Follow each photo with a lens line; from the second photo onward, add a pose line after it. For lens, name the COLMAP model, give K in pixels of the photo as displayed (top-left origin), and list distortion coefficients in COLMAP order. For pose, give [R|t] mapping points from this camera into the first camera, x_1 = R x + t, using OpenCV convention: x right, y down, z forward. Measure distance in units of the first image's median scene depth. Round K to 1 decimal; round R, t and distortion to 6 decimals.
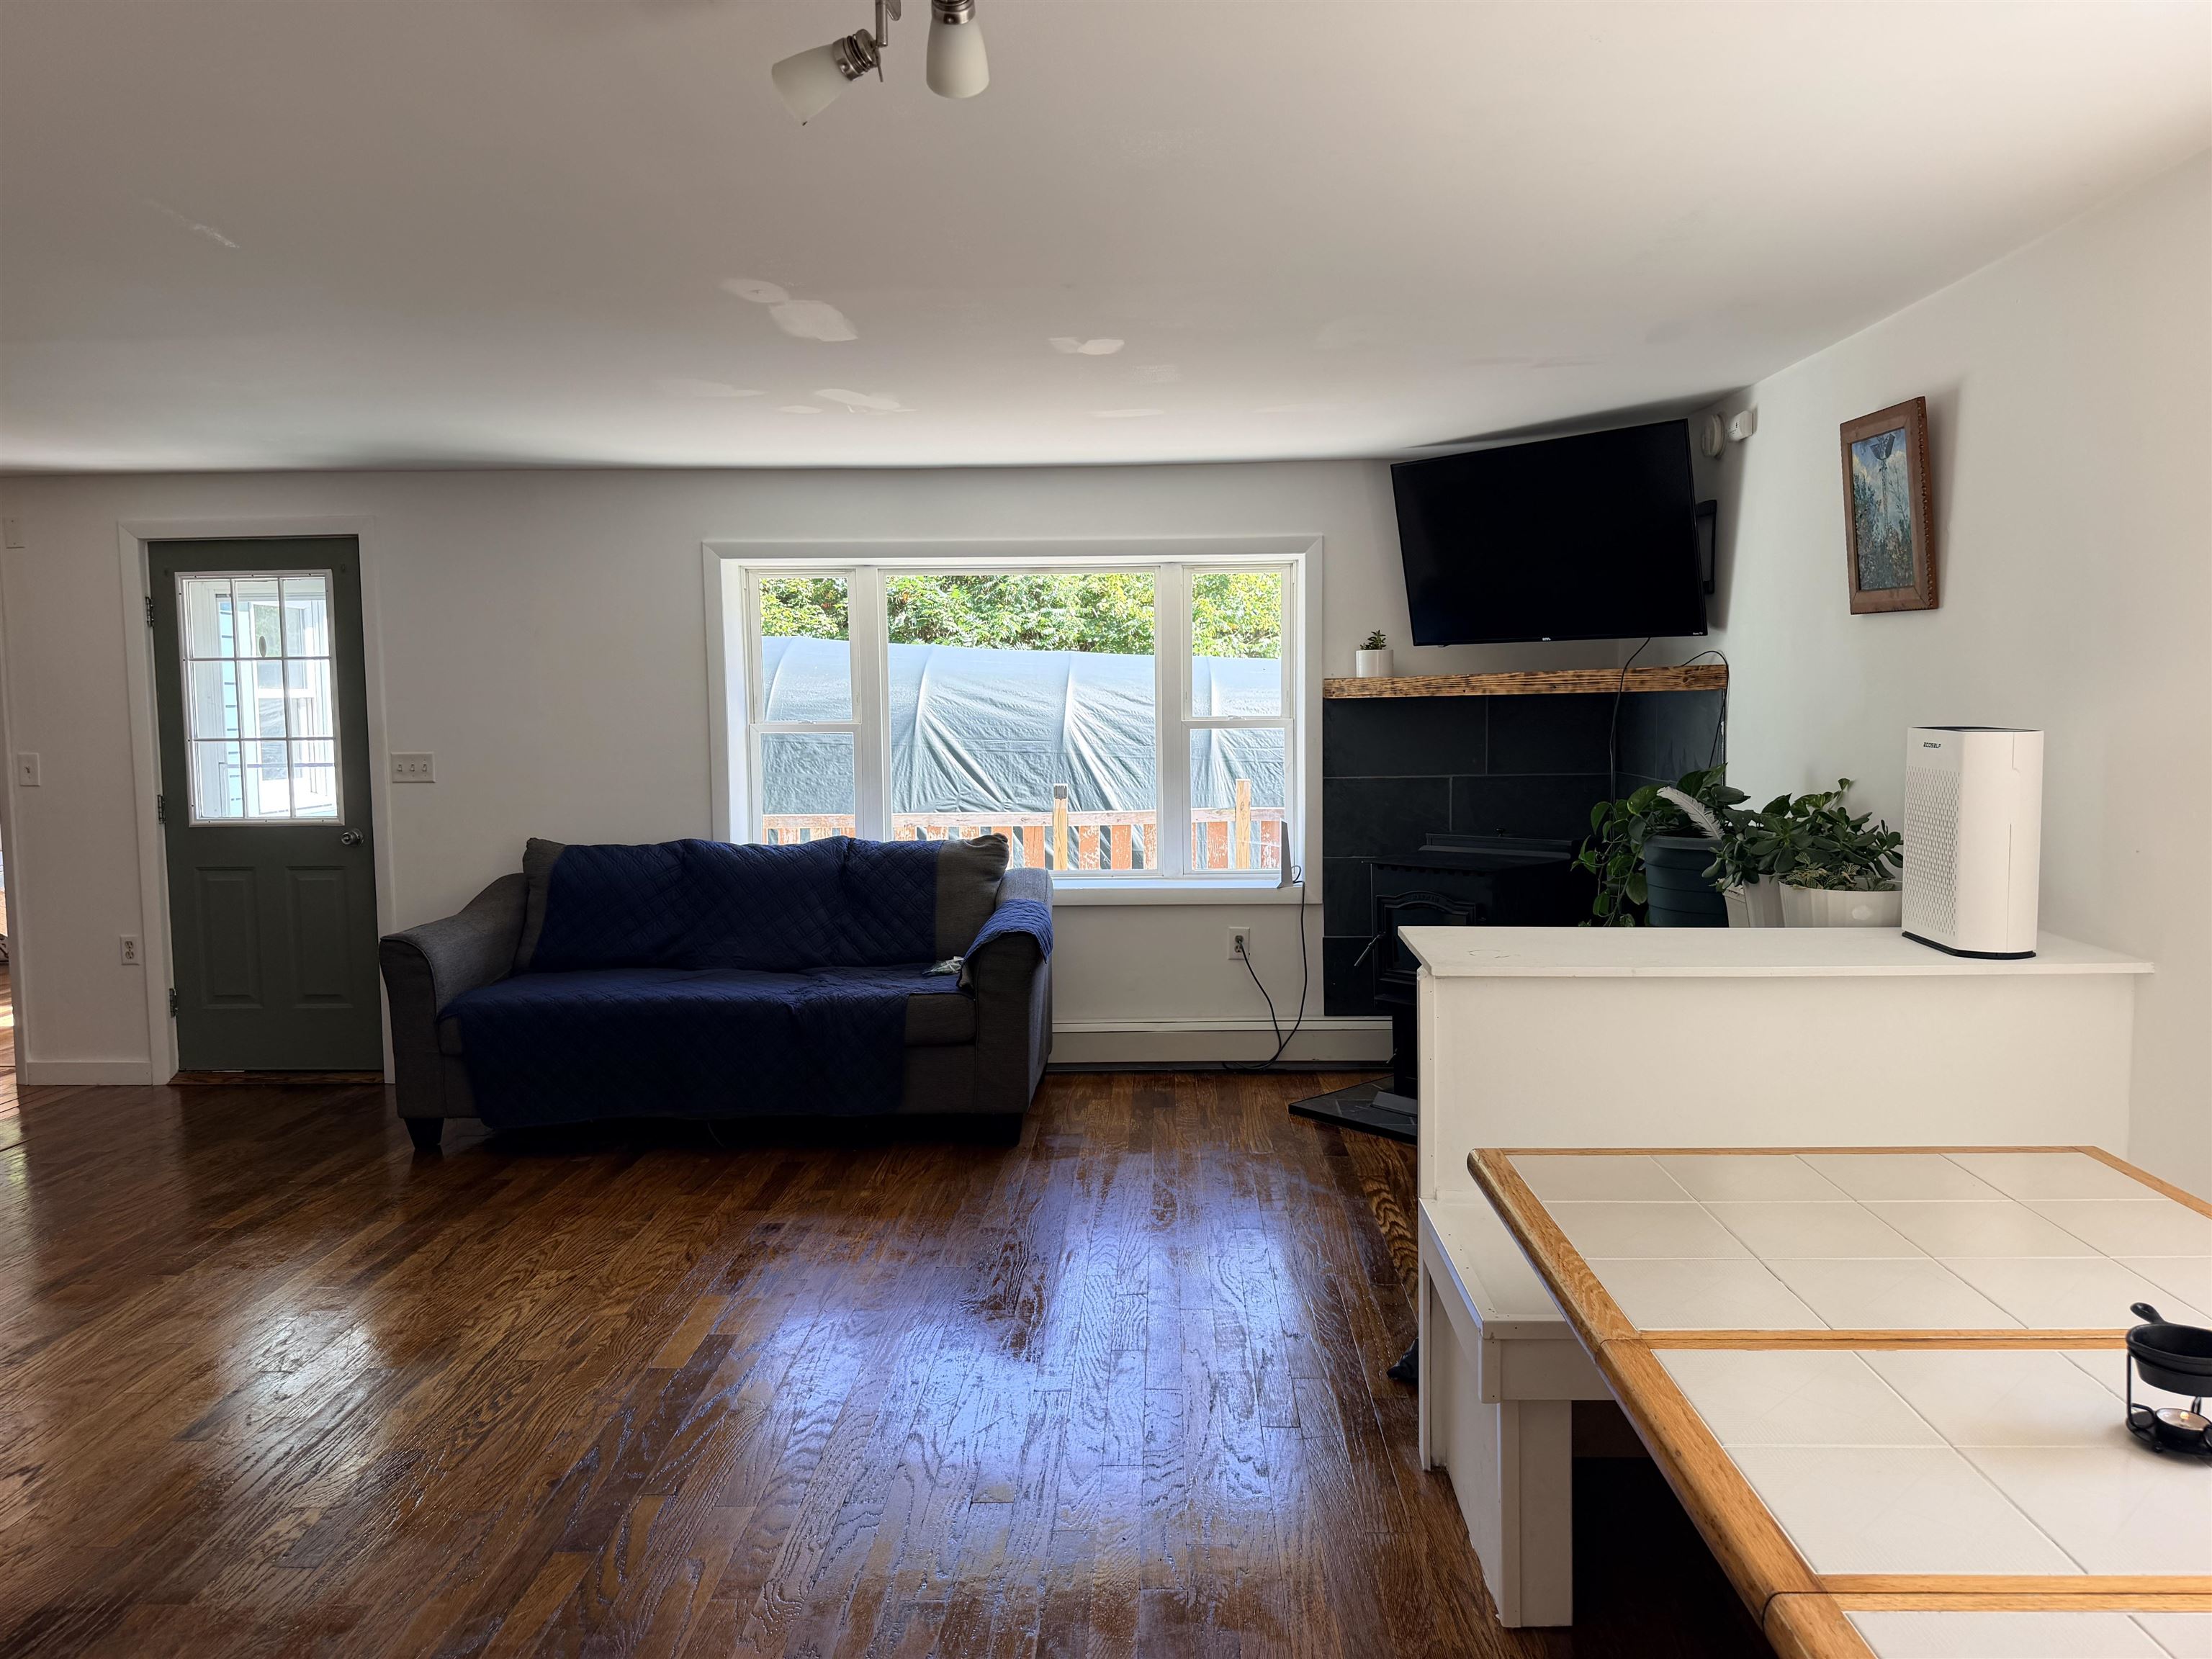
lens RADIAL K [[1571.7, 0, 1097.2], [0, 1571.7, 813.6], [0, 0, 1]] dist [0.065564, -0.087822]
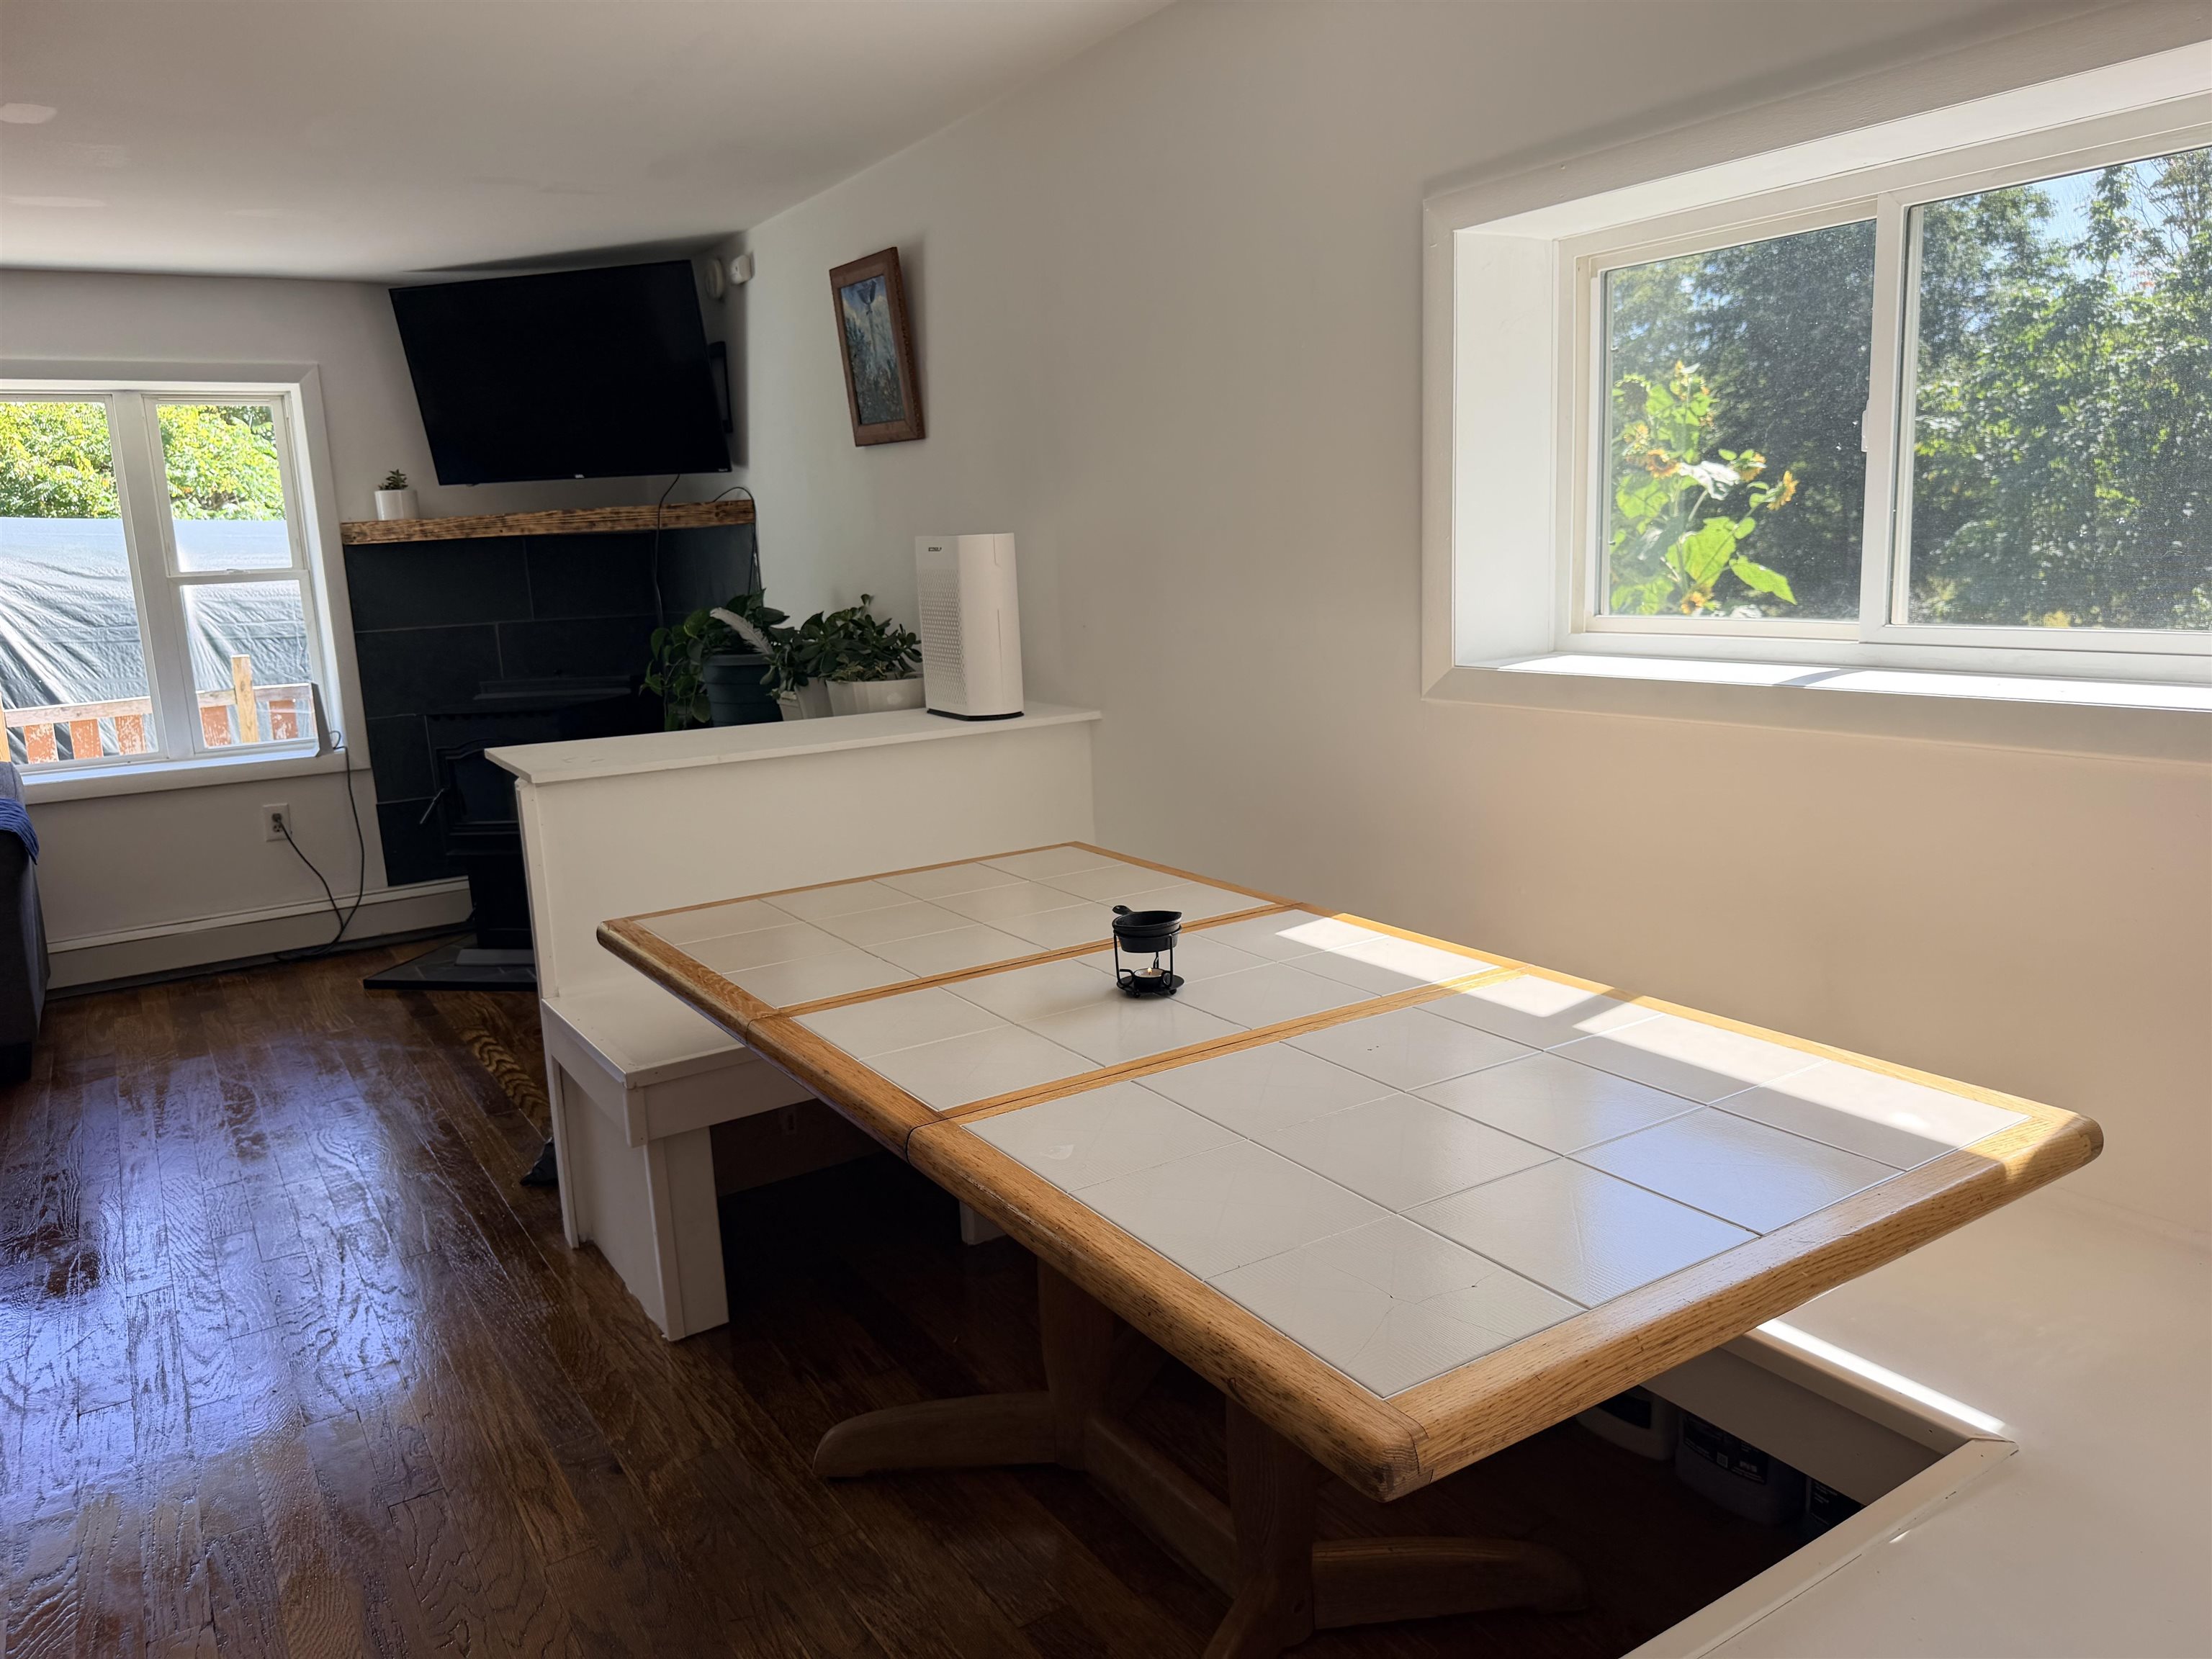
lens RADIAL K [[1571.7, 0, 1089.9], [0, 1571.7, 848.0], [0, 0, 1]] dist [0.065564, -0.087822]
pose [[0.829644, -0.132989, 0.542222, -0.027612], [0.075249, 0.988989, 0.127430, 0.021821], [-0.553198, -0.064920, 0.830516, -0.033788]]
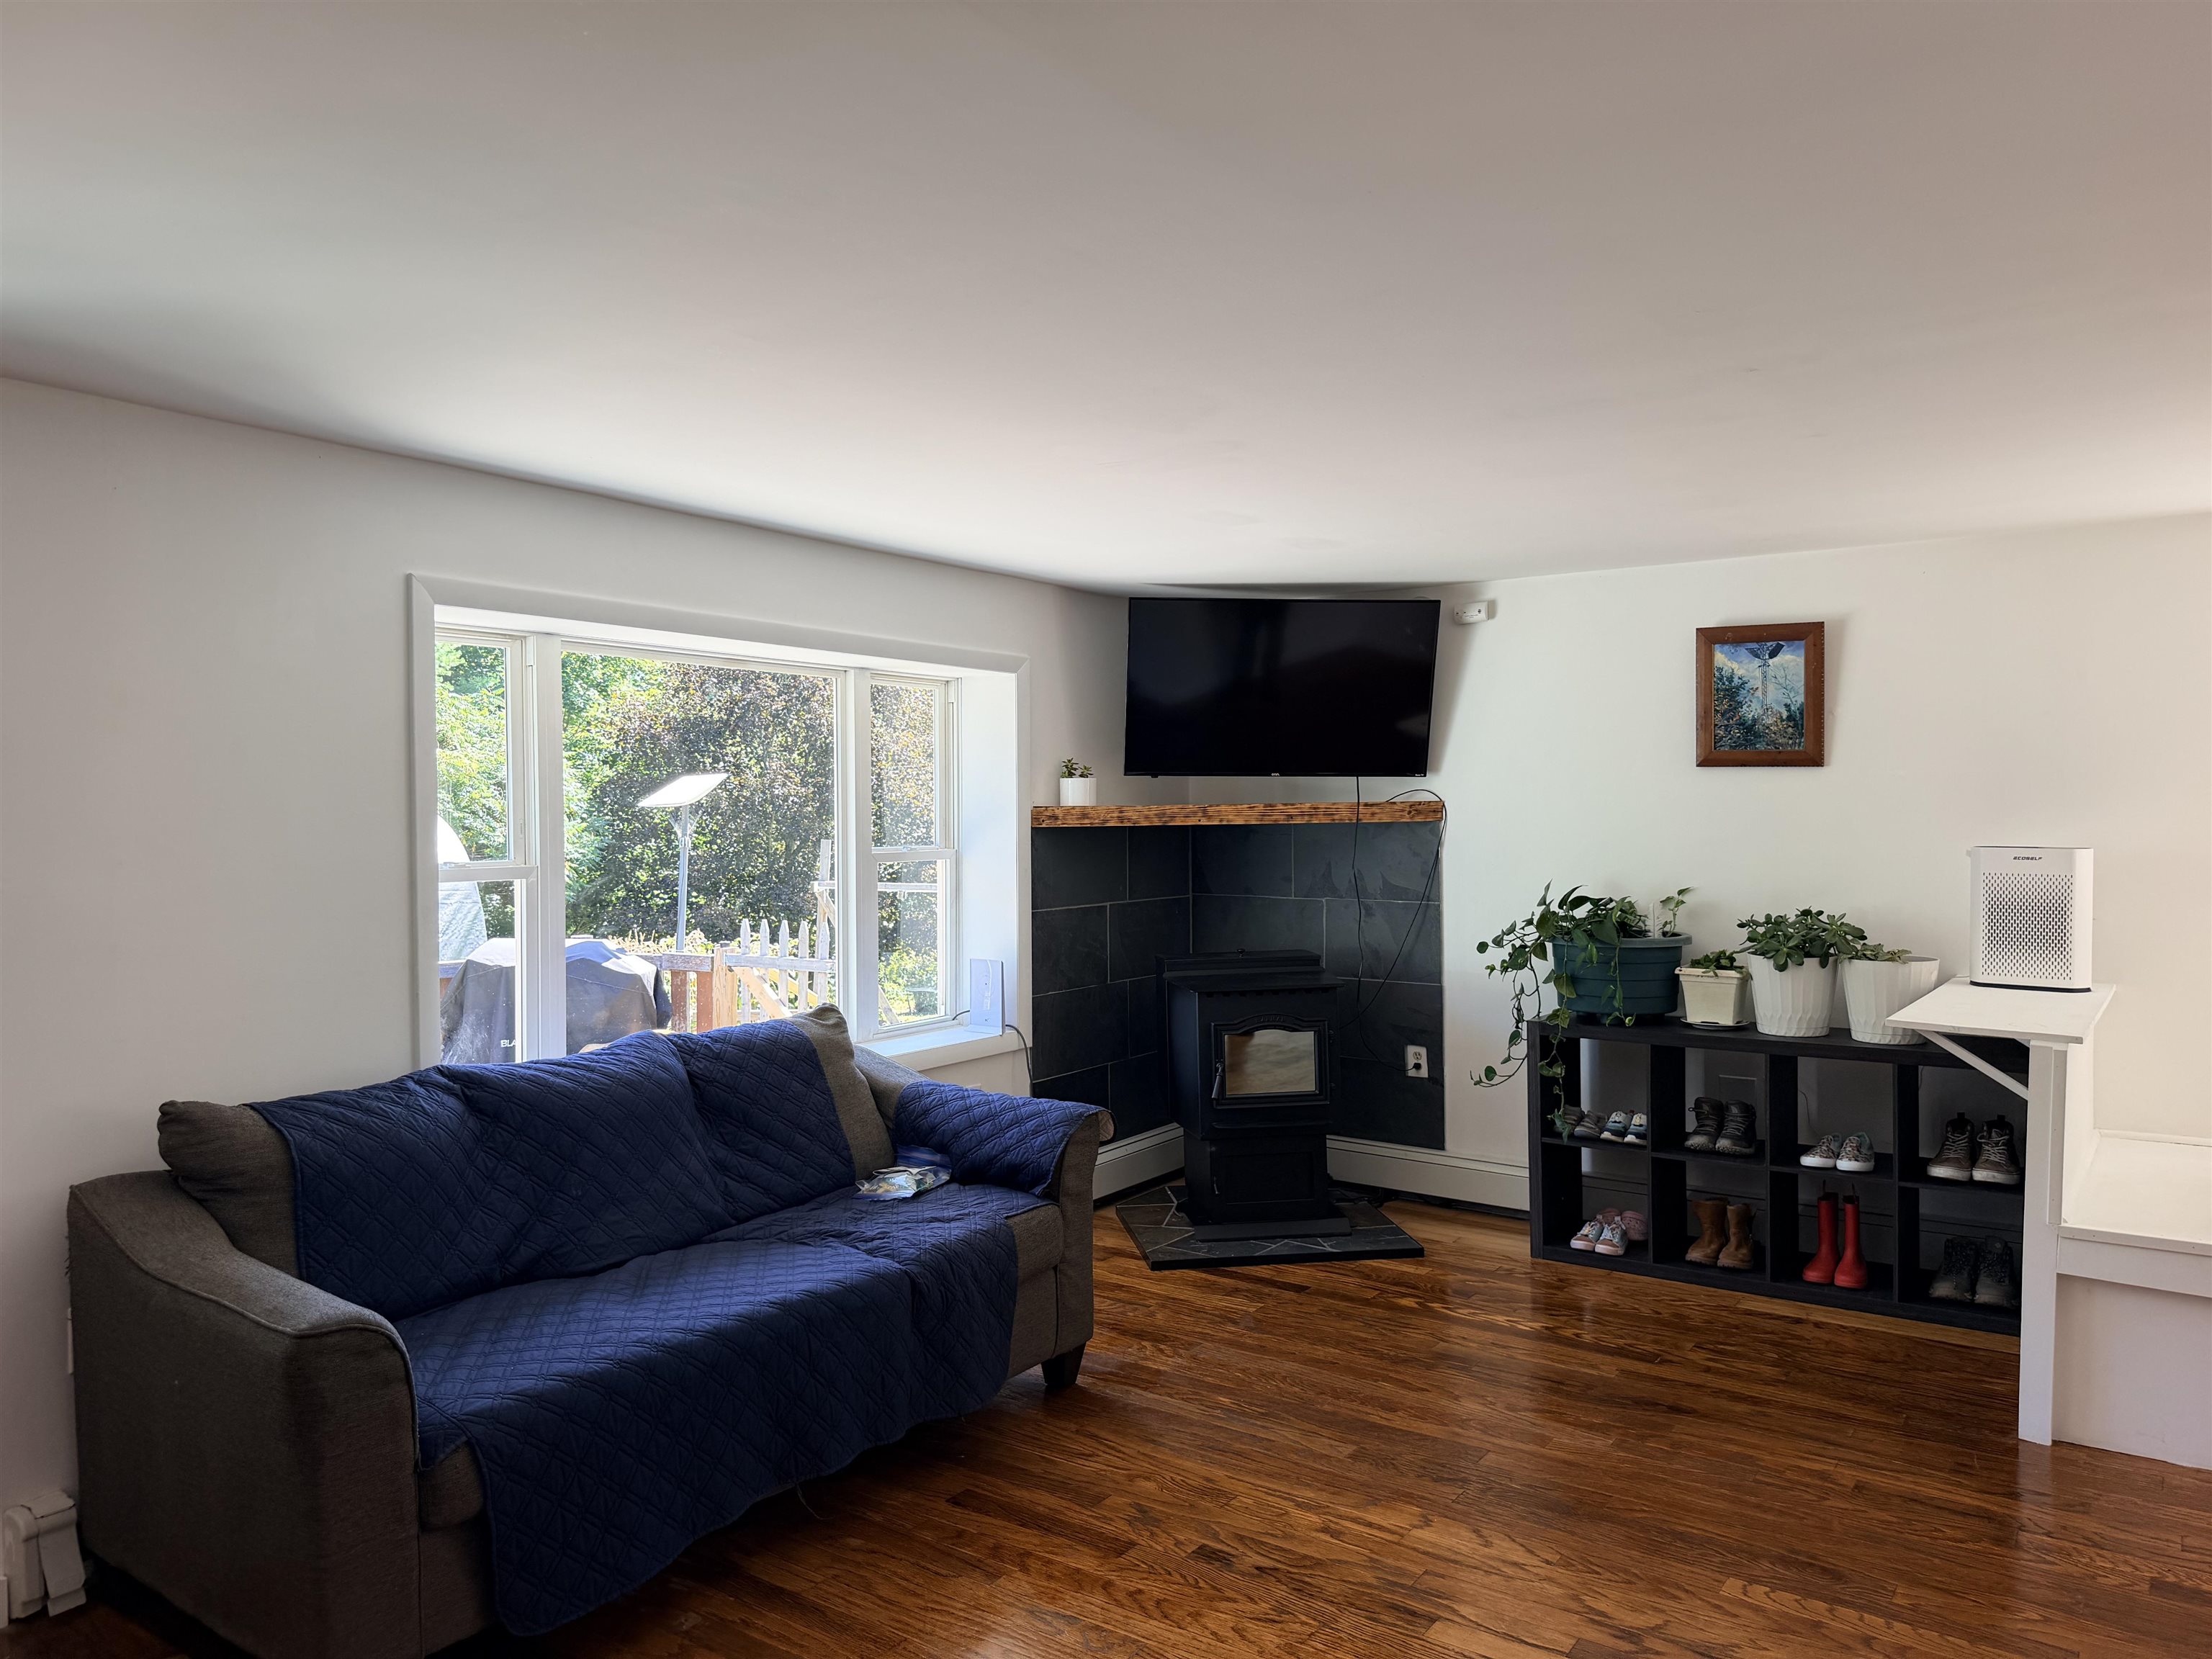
lens RADIAL K [[1571.7, 0, 1118.1], [0, 1571.7, 821.9], [0, 0, 1]] dist [0.065564, -0.087822]
pose [[0.549277, 0.000882, 0.835640, -0.797080], [0.060244, 0.997356, -0.040652, -0.046015], [-0.833466, 0.072671, 0.547771, 0.577732]]
